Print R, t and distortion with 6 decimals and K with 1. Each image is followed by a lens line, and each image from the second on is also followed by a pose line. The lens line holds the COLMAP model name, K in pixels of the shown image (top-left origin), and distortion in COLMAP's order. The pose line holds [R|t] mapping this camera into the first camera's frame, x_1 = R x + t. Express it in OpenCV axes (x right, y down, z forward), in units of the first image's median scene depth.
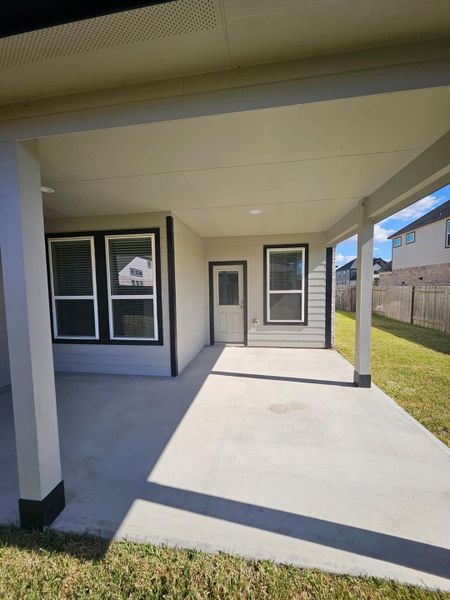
lens RADIAL K [[234.4, 0, 226.4], [0, 234.4, 300.4], [0, 0, 1]] dist [-0.001141, 0.000108]
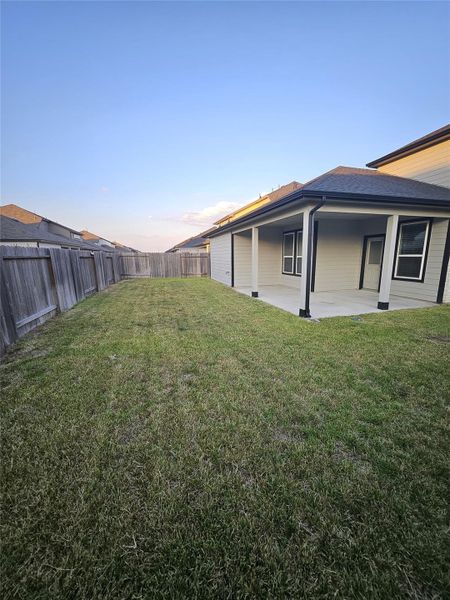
lens RADIAL K [[234.4, 0, 225.5], [0, 234.4, 300.9], [0, 0, 1]] dist [-0.001141, 0.000108]
pose [[0.409667, 0.179469, -0.894407, 1.073367], [-0.052162, 0.983461, 0.173446, 0.040694], [0.910742, -0.024402, 0.412253, -0.516980]]
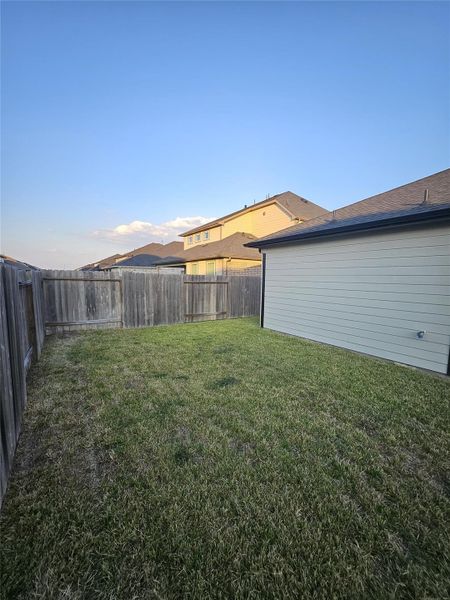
lens RADIAL K [[234.4, 0, 229.1], [0, 234.4, 301.8], [0, 0, 1]] dist [-0.001141, 0.000108]
pose [[0.689603, 0.098044, -0.717520, -0.615189], [-0.074074, 0.995146, 0.064788, 0.042094], [0.720389, 0.008471, 0.693518, -0.629503]]
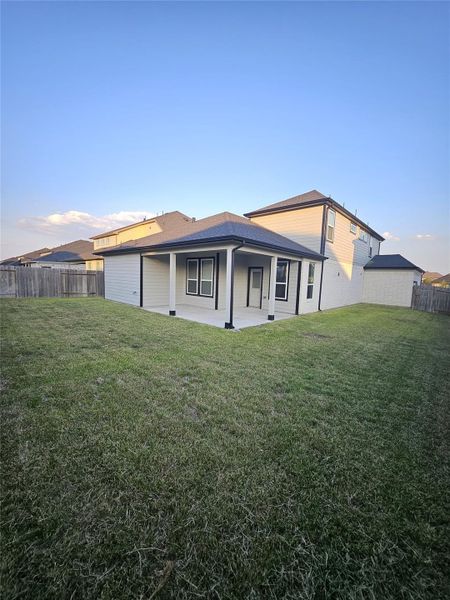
lens RADIAL K [[234.4, 0, 225.6], [0, 234.4, 300.4], [0, 0, 1]] dist [-0.001141, 0.000108]
pose [[0.817817, 0.098573, -0.566973, 1.026682], [-0.086376, 0.995086, 0.048413, 0.050968], [0.568959, 0.009380, 0.822313, -0.873714]]
